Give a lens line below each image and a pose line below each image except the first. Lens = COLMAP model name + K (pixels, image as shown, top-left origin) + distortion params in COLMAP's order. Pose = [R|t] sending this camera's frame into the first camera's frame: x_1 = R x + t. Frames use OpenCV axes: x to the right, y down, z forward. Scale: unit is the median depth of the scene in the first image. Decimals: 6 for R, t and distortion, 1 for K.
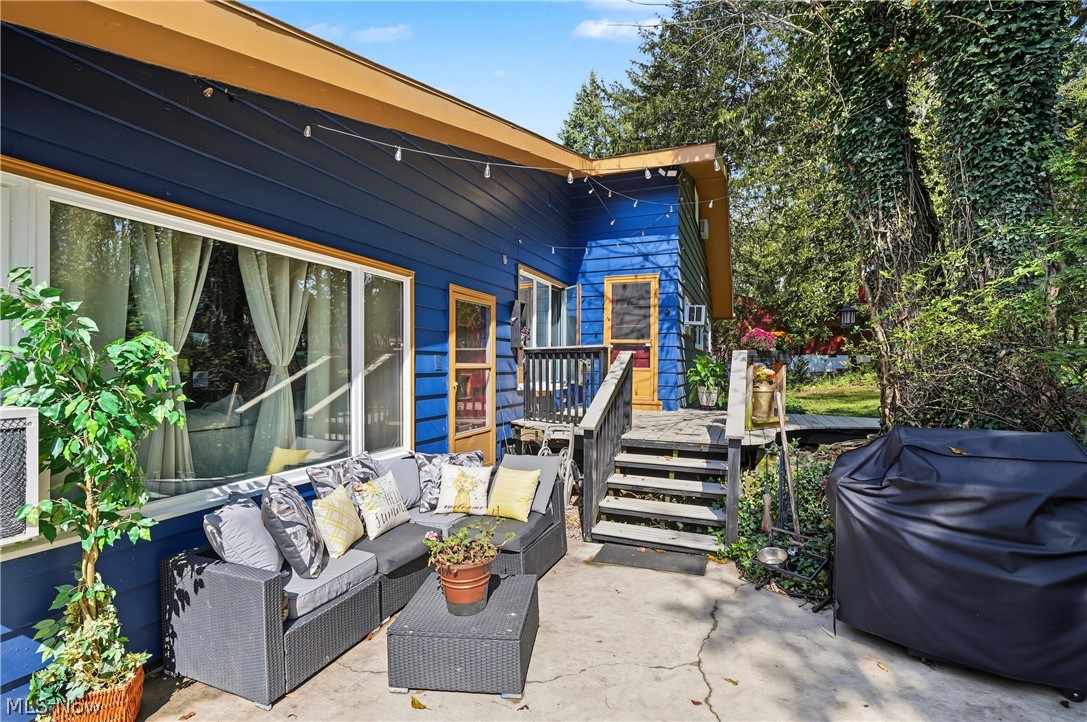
lens RADIAL K [[496.9, 0, 544.7], [0, 496.9, 365.3], [0, 0, 1]] dist [-0.010358, 0.001829]
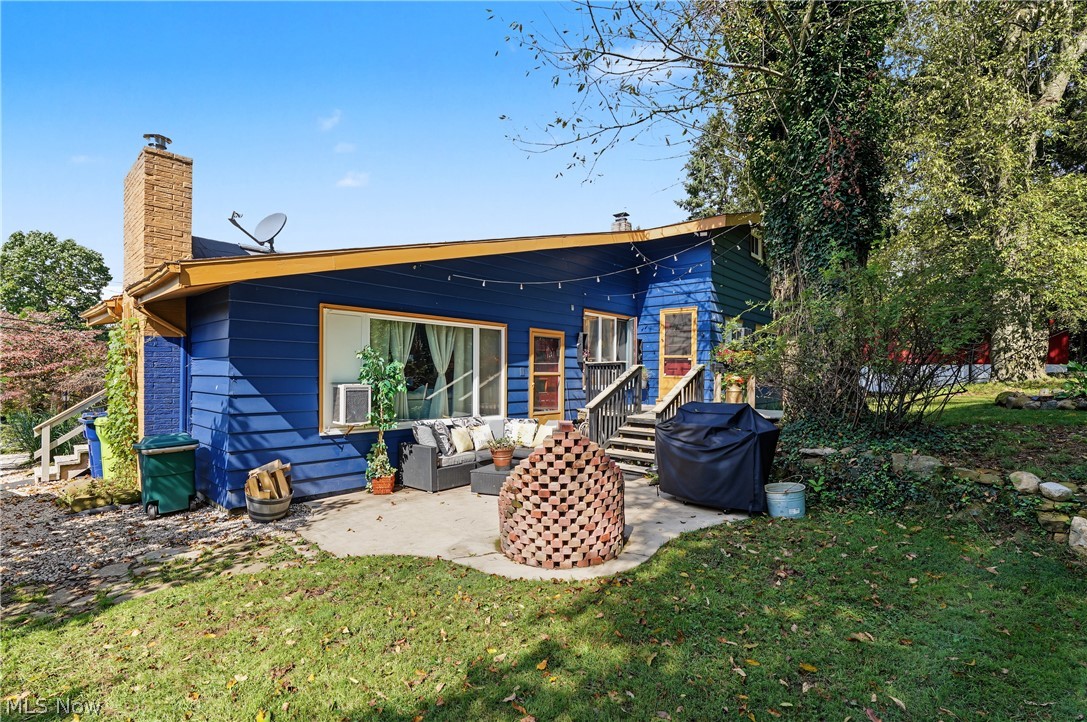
lens RADIAL K [[496.9, 0, 540.5], [0, 496.9, 369.6], [0, 0, 1]] dist [-0.010358, 0.001829]
pose [[0.941641, -0.000649, -0.336619, 0.502272], [-0.003071, 0.999940, -0.010518, 0.006622], [0.336605, 0.010938, 0.941582, -0.753170]]
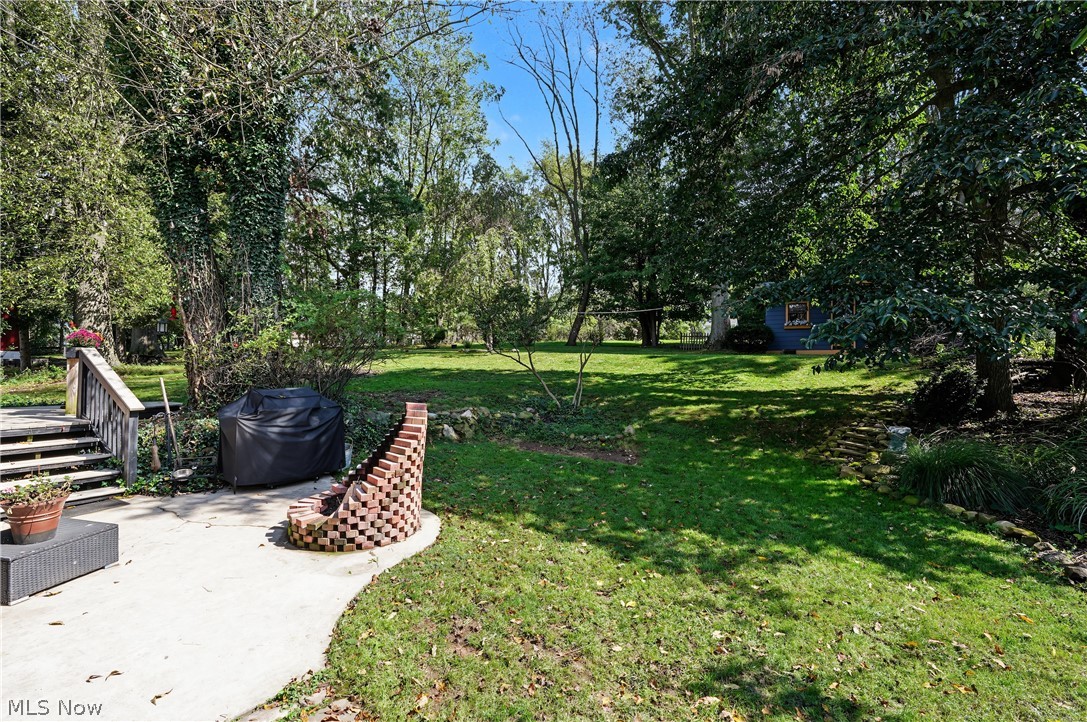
lens RADIAL K [[496.9, 0, 542.3], [0, 496.9, 367.2], [0, 0, 1]] dist [-0.010358, 0.001829]
pose [[0.123861, -0.002460, 0.992297, -0.751457], [-0.002118, 0.999994, 0.002743, 0.012775], [-0.992297, -0.002442, 0.123855, -0.299696]]
